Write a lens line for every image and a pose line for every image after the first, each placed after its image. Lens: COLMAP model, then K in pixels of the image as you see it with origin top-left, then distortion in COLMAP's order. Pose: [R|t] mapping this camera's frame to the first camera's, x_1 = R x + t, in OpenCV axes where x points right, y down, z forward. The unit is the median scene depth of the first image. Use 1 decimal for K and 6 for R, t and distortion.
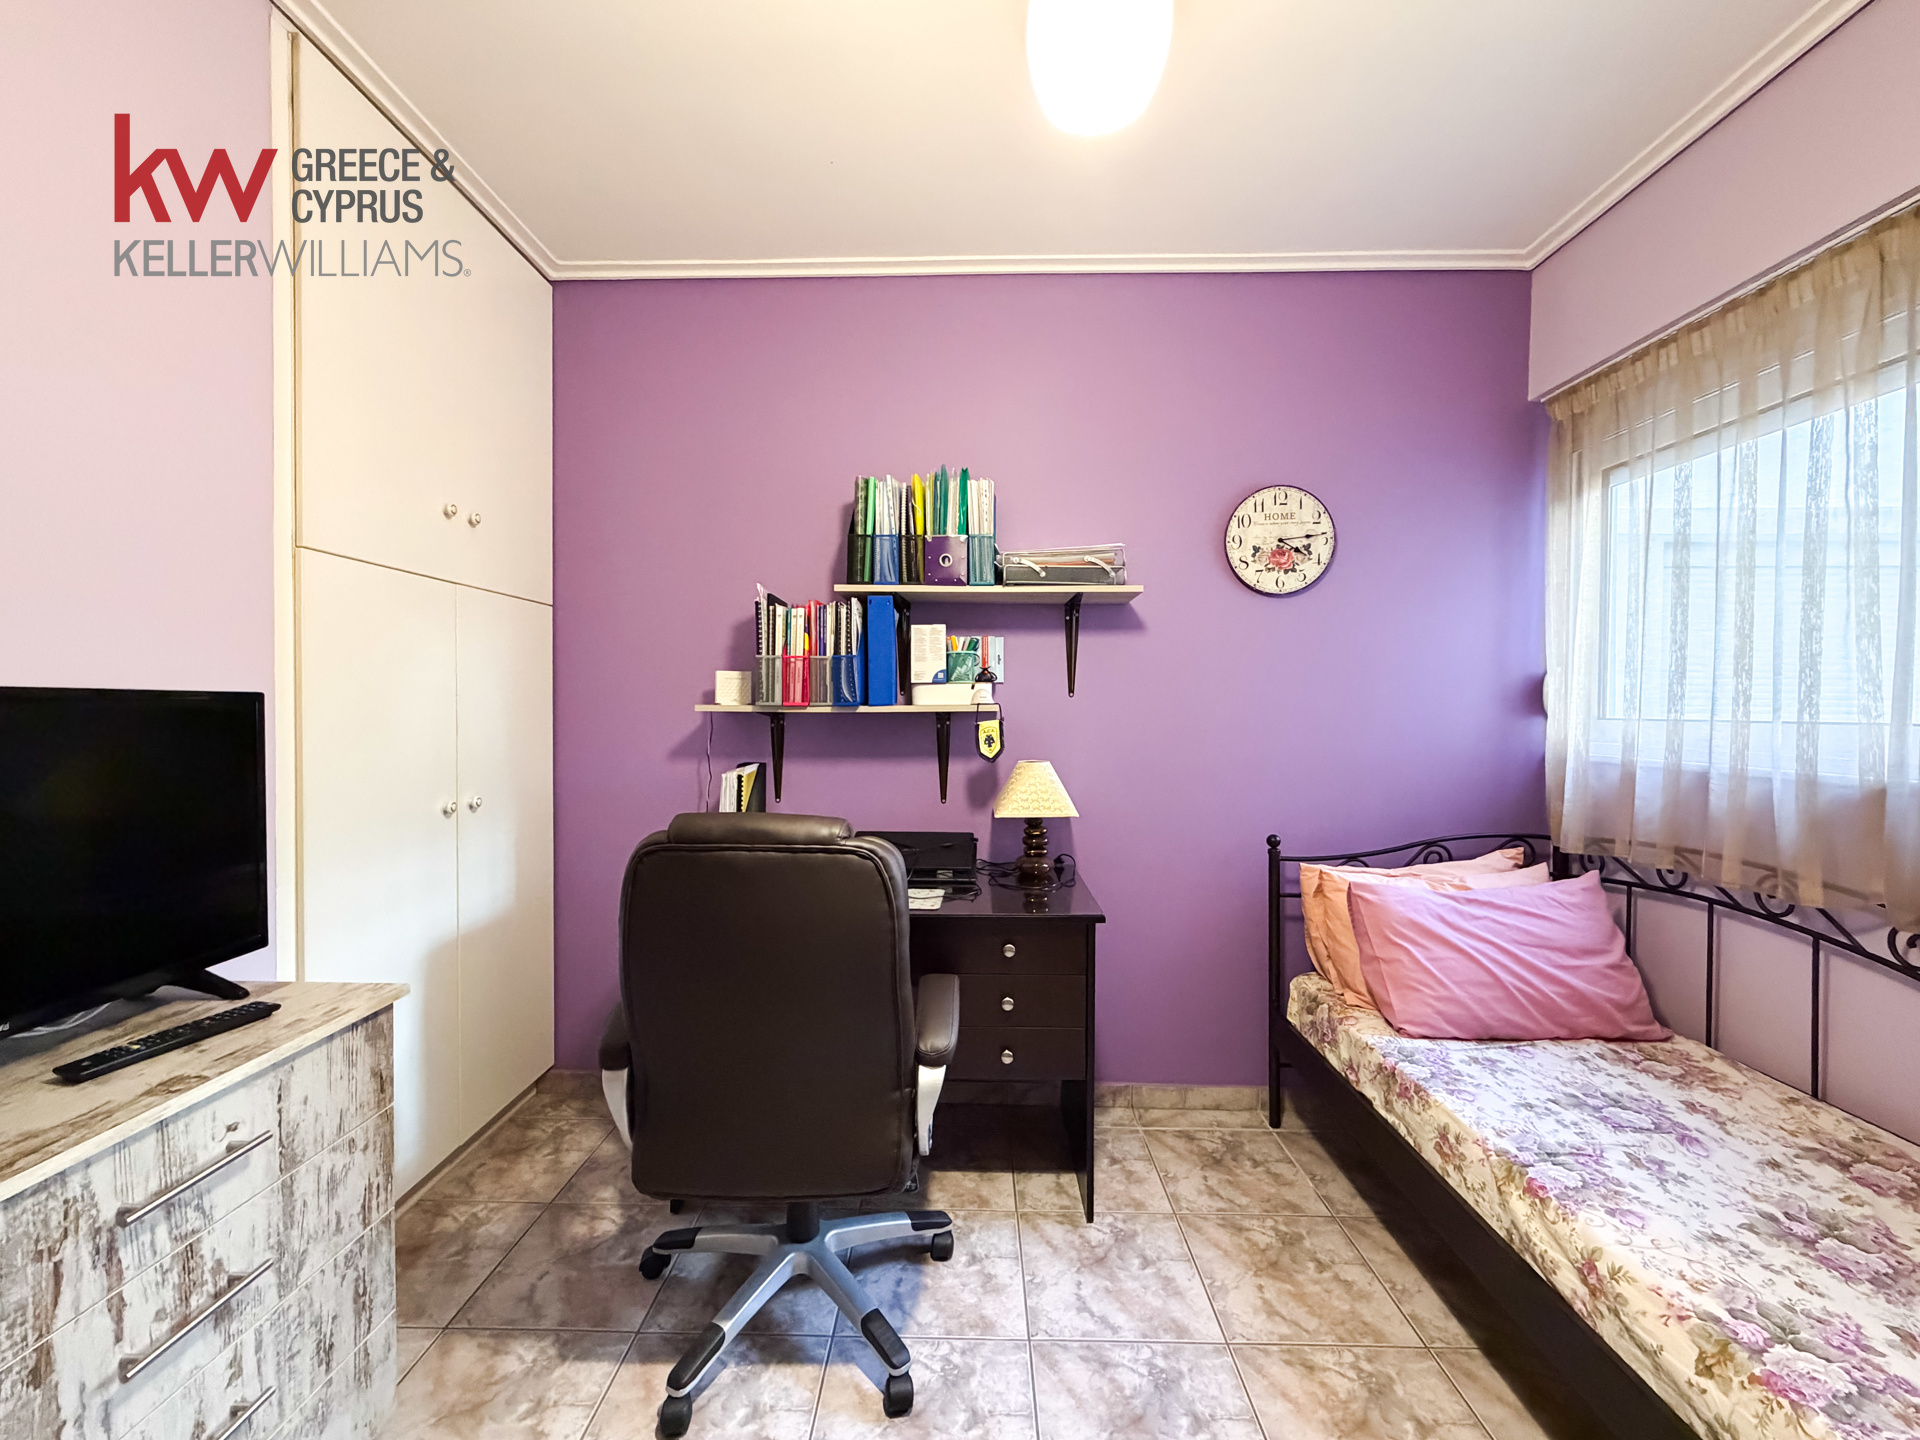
lens RADIAL K [[771.6, 0, 956.5], [0, 771.6, 716.0], [0, 0, 1]] dist [-0.000838, -0.000099]
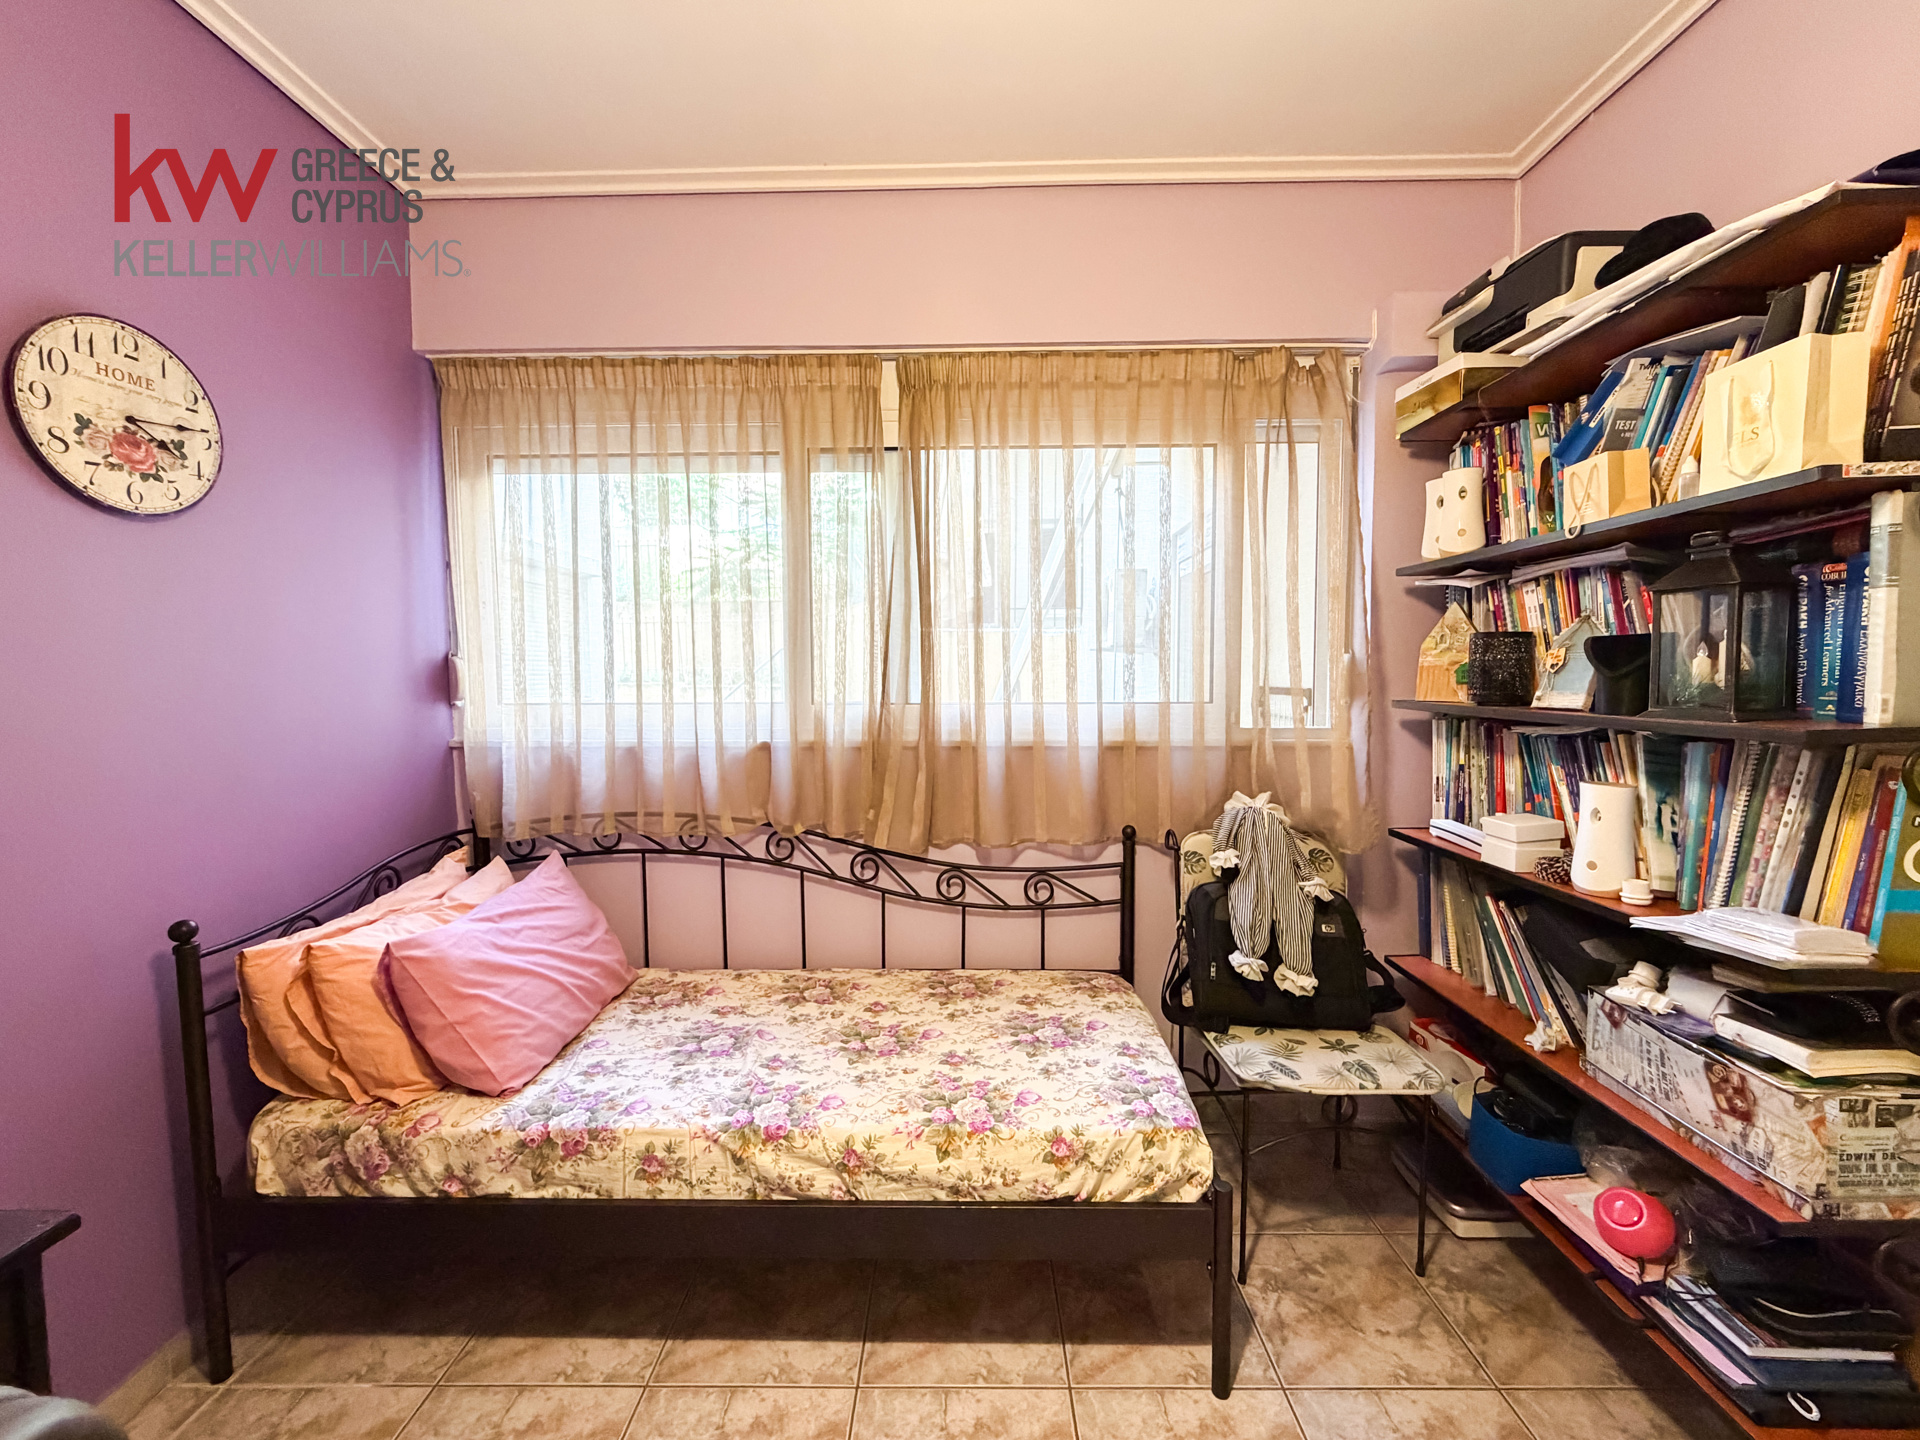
lens RADIAL K [[771.6, 0, 954.7], [0, 771.6, 720.6], [0, 0, 1]] dist [-0.000838, -0.000099]
pose [[-0.007843, -0.063688, 0.997939, -0.226908], [0.019284, 0.997774, 0.063829, -0.035158], [-0.999783, 0.019745, -0.006598, 0.501053]]
